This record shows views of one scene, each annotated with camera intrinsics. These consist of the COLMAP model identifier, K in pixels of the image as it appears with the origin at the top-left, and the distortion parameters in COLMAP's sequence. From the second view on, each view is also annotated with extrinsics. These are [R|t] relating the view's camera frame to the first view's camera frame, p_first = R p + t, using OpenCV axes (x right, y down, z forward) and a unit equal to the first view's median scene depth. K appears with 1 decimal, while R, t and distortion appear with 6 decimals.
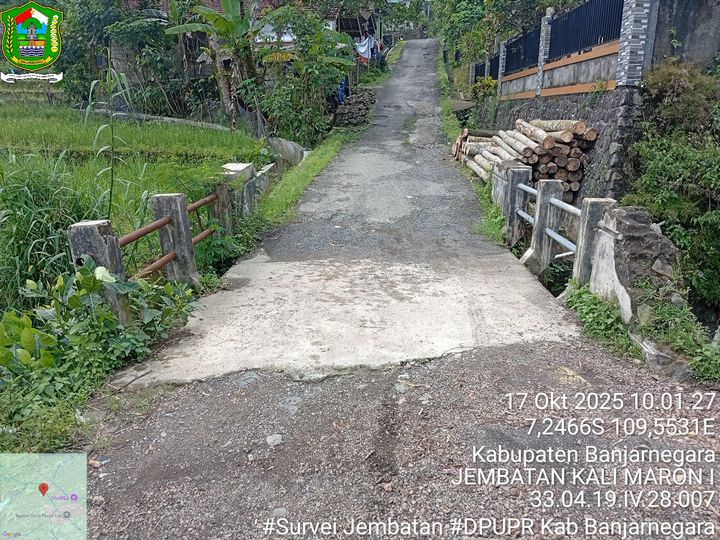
lens RADIAL K [[552.5, 0, 358.3], [0, 552.5, 270.7], [0, 0, 1]] dist [0.100763, -0.211943]
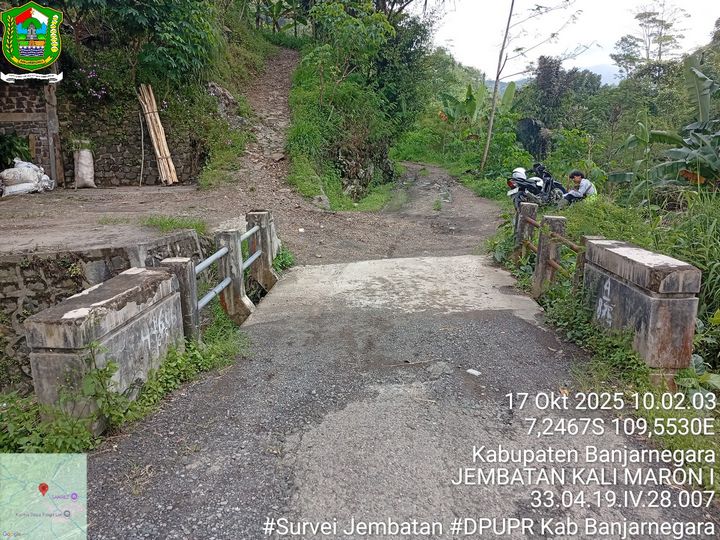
lens RADIAL K [[552.5, 0, 358.3], [0, 552.5, 270.7], [0, 0, 1]] dist [0.100763, -0.211943]
pose [[-0.999771, 0.007711, 0.019967, 0.058519], [0.016426, 0.874520, 0.484710, -0.387405], [-0.013724, 0.484927, -0.874447, 1.275805]]
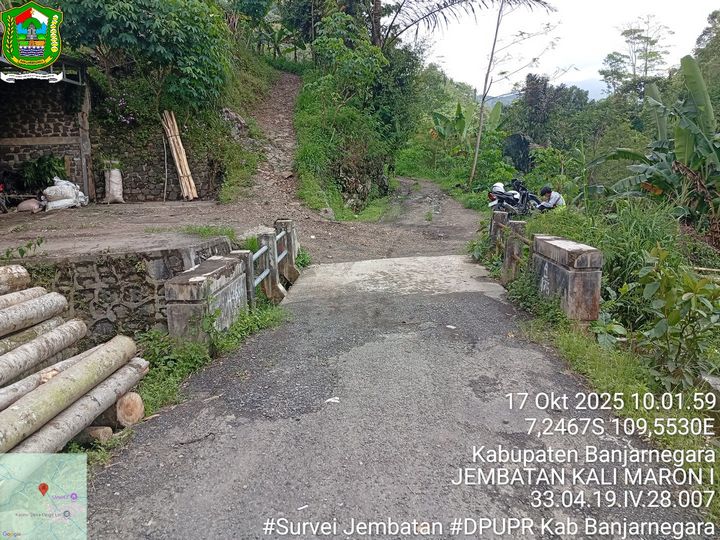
lens RADIAL K [[552.5, 0, 358.3], [0, 552.5, 270.7], [0, 0, 1]] dist [0.100763, -0.211943]
pose [[-0.999795, 0.017458, 0.010242, 0.075995], [0.020216, 0.886396, 0.462486, -0.458947], [-0.001005, 0.462598, -0.886567, 1.476657]]
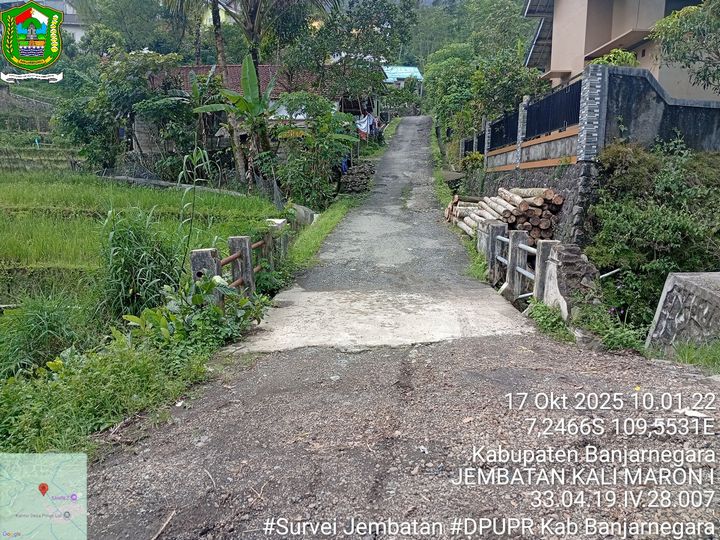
lens RADIAL K [[552.5, 0, 358.3], [0, 552.5, 270.7], [0, 0, 1]] dist [0.100763, -0.211943]
pose [[0.999935, 0.006364, 0.009464, -0.033501], [-0.005203, 0.992997, -0.118024, 0.061065], [-0.010149, 0.117967, 0.992966, -0.202355]]
